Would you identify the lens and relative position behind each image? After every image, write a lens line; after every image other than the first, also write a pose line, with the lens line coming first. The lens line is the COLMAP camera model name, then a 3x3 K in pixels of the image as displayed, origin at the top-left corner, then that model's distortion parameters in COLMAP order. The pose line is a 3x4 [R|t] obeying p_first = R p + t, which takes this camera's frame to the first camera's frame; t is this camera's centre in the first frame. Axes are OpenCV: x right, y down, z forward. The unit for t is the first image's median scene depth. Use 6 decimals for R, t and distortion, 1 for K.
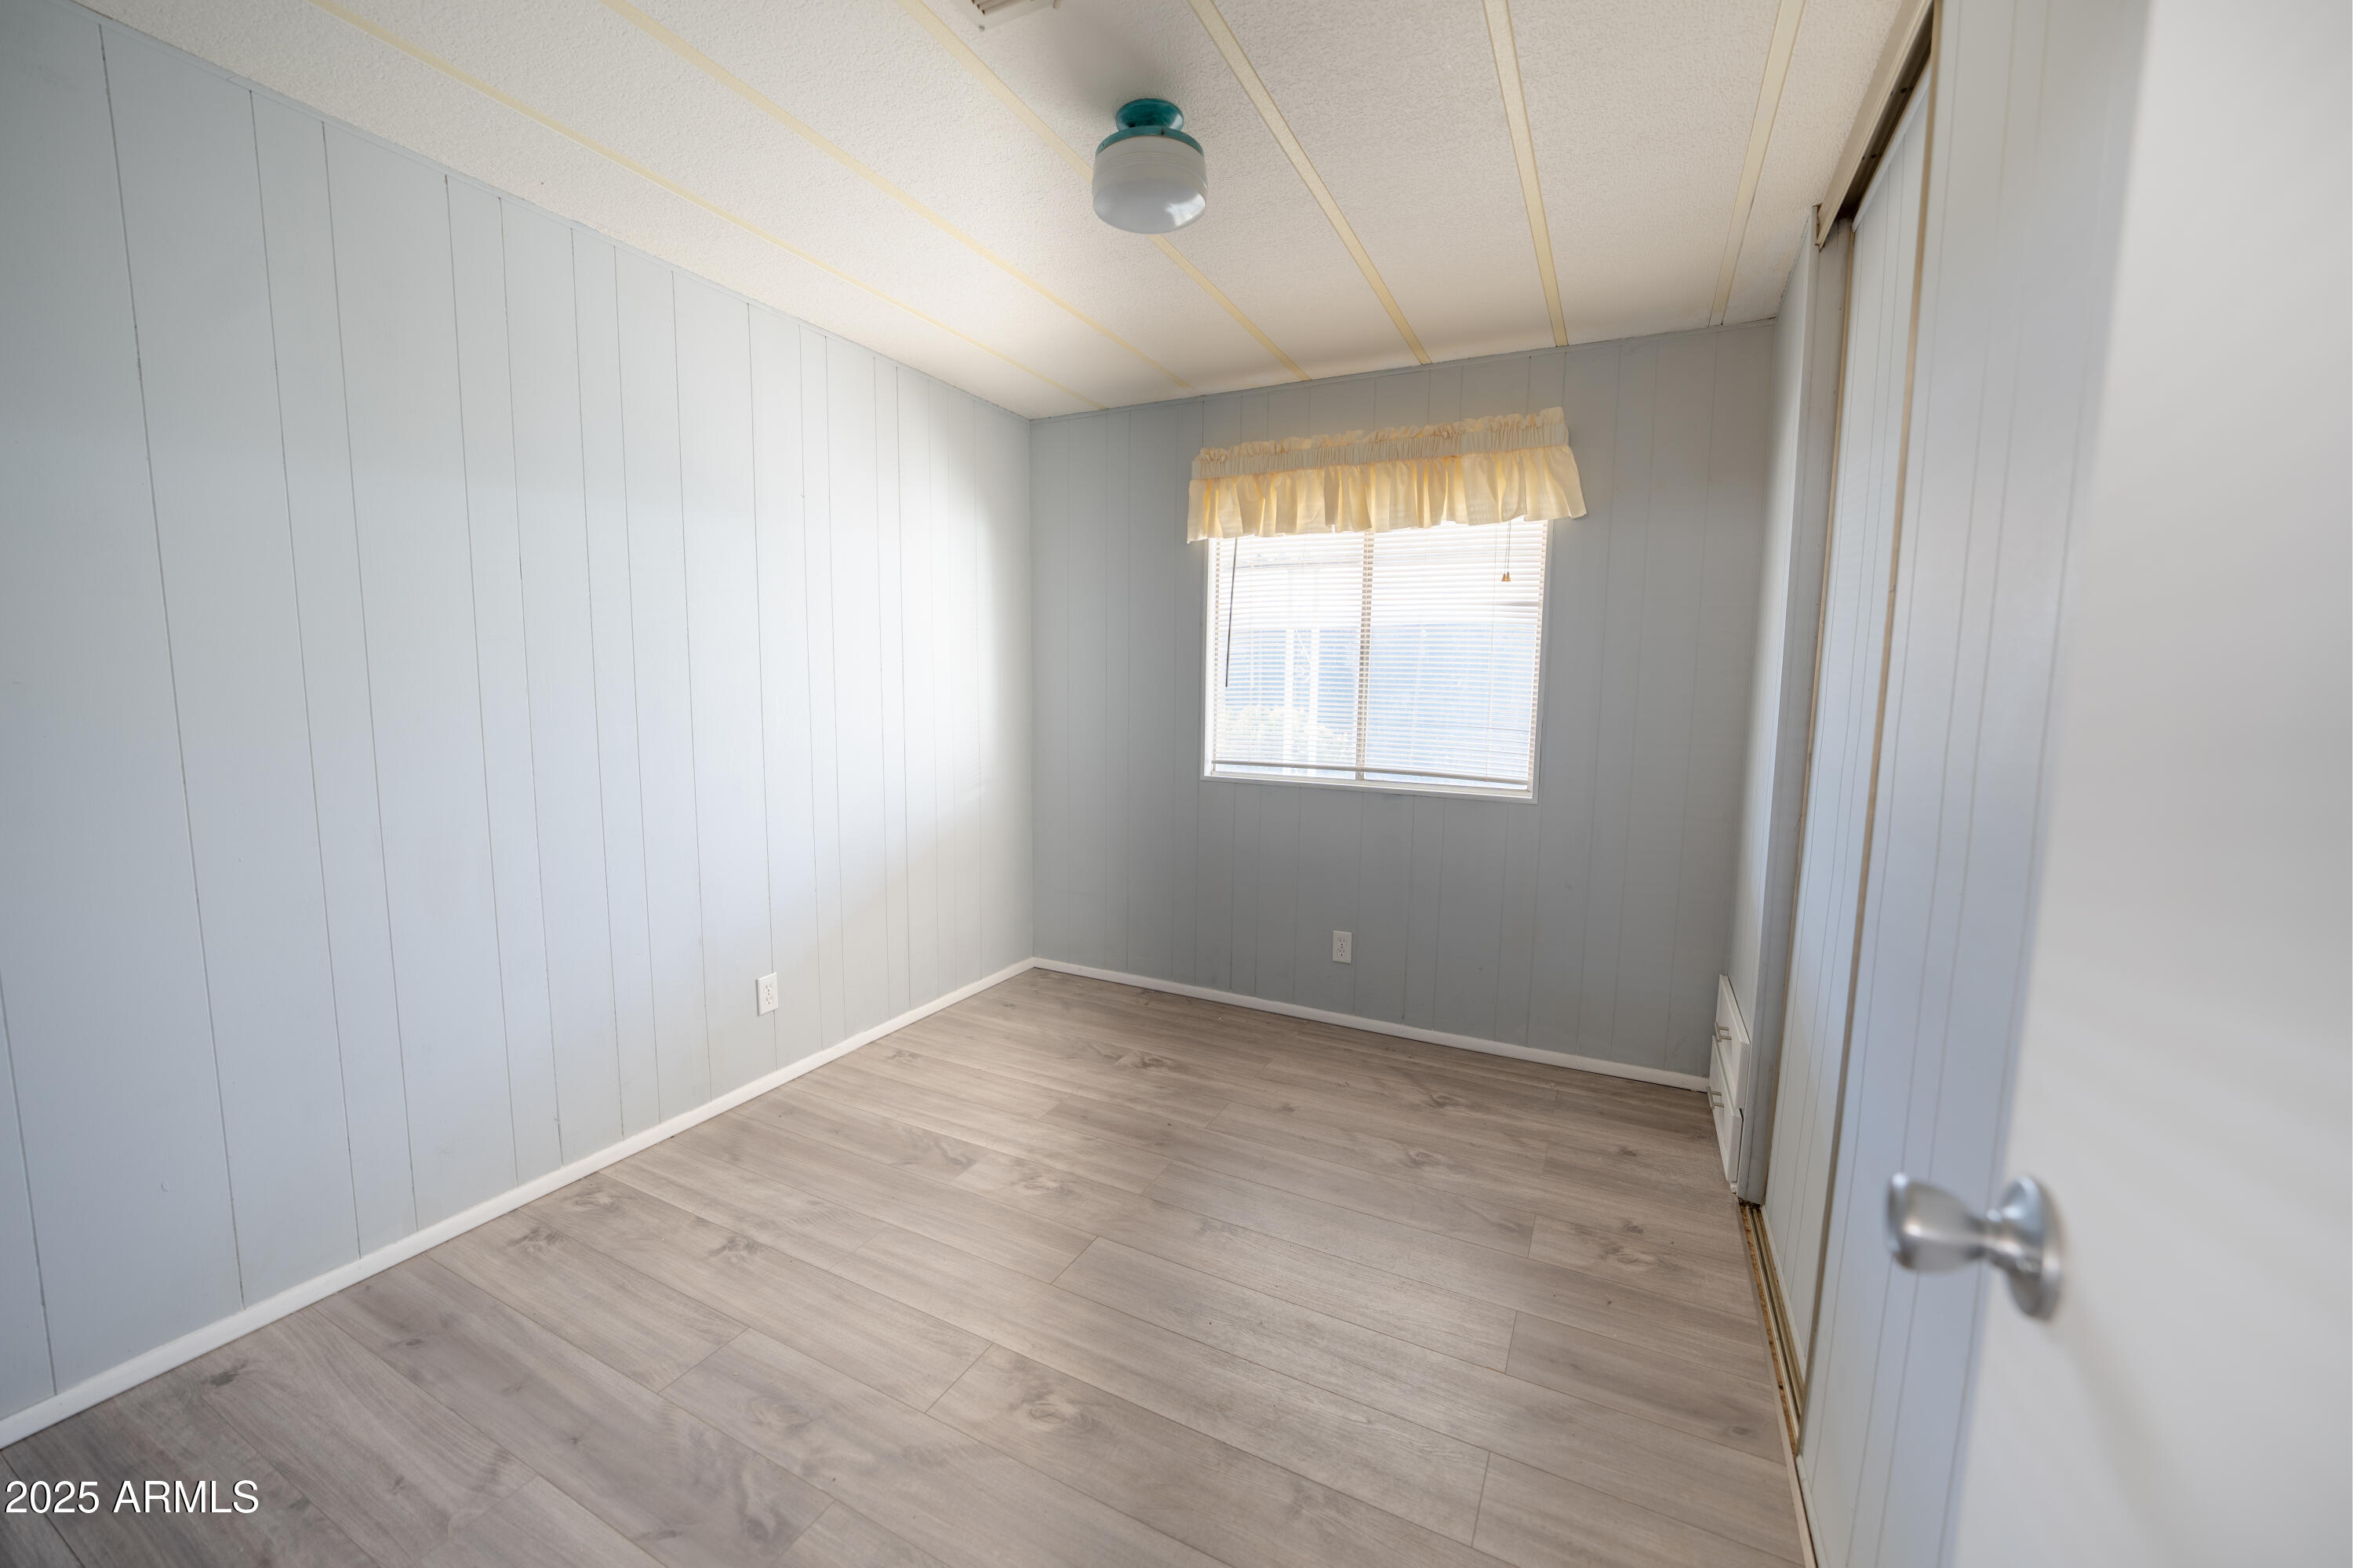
lens RADIAL K [[951.4, 0, 1171.3], [0, 951.4, 791.2], [0, 0, 1]] dist [-0.006337, -0.000322]
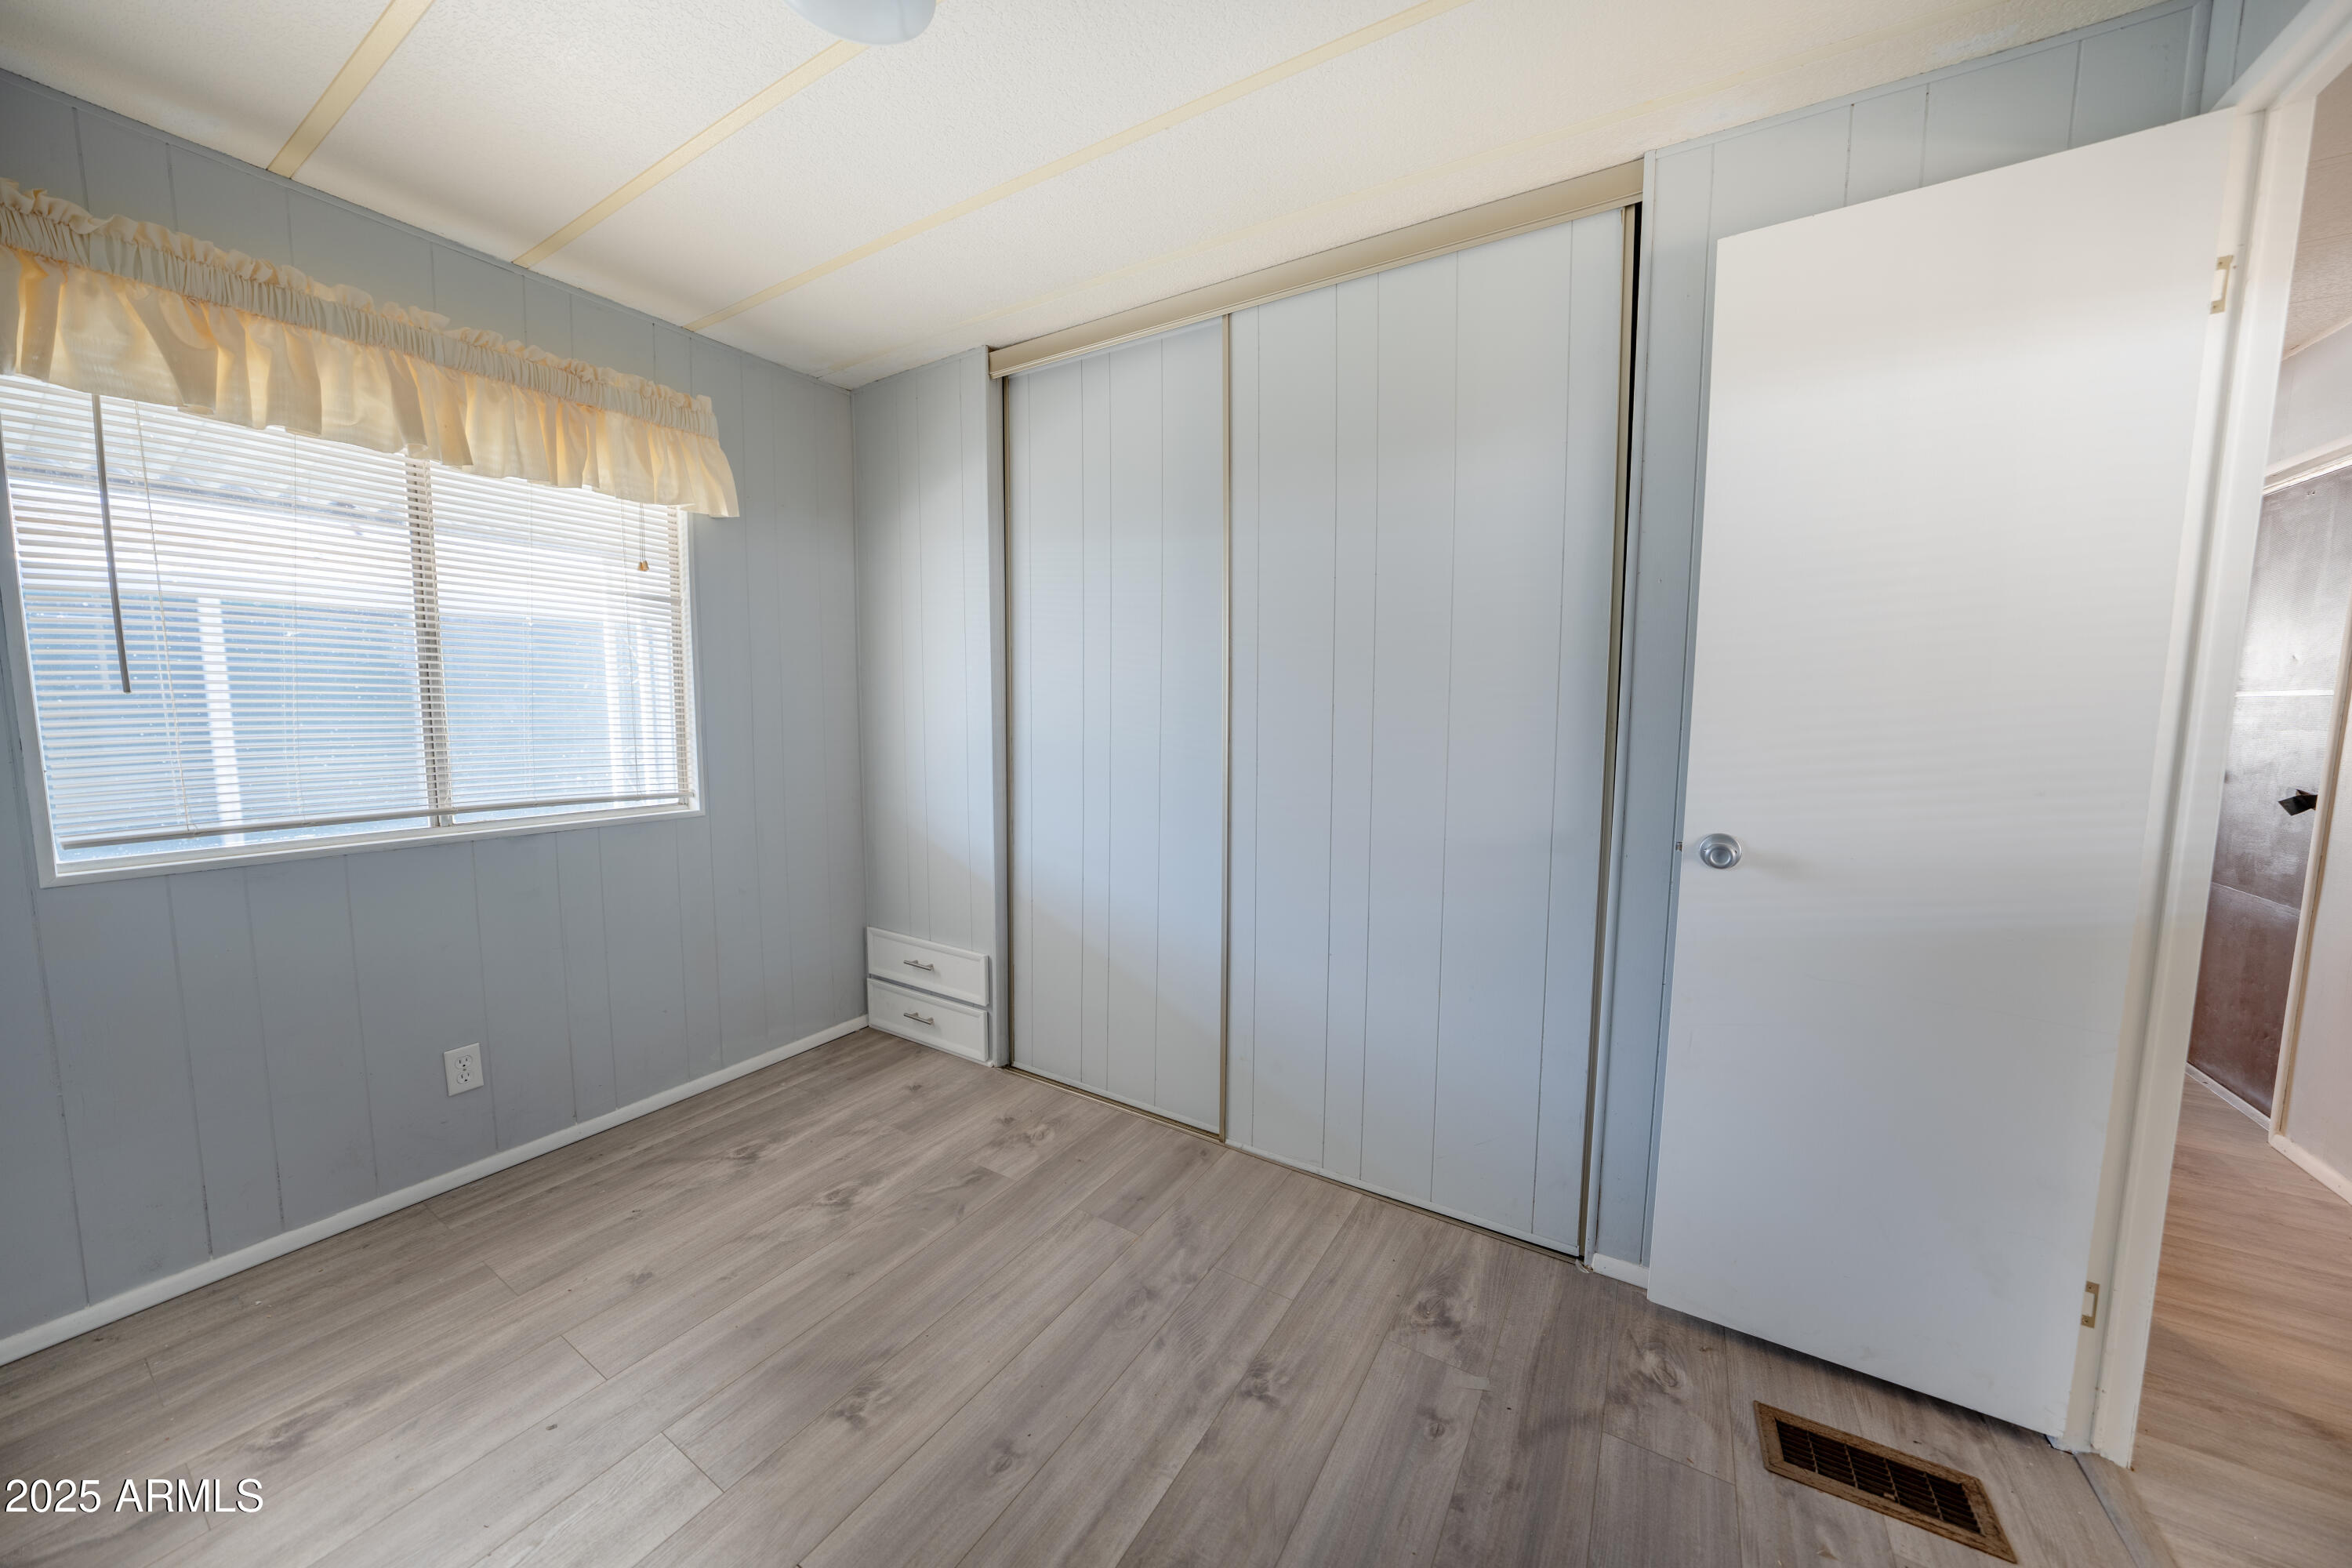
lens RADIAL K [[819.2, 0, 1171.5], [0, 819.2, 785.4], [0, 0, 1]] dist [-0.019356, 0.001570]
pose [[0.061786, -0.116612, 0.991254, -0.390306], [0.101659, 0.988722, 0.109977, -0.059053], [-0.992899, 0.093975, 0.072944, 0.486894]]
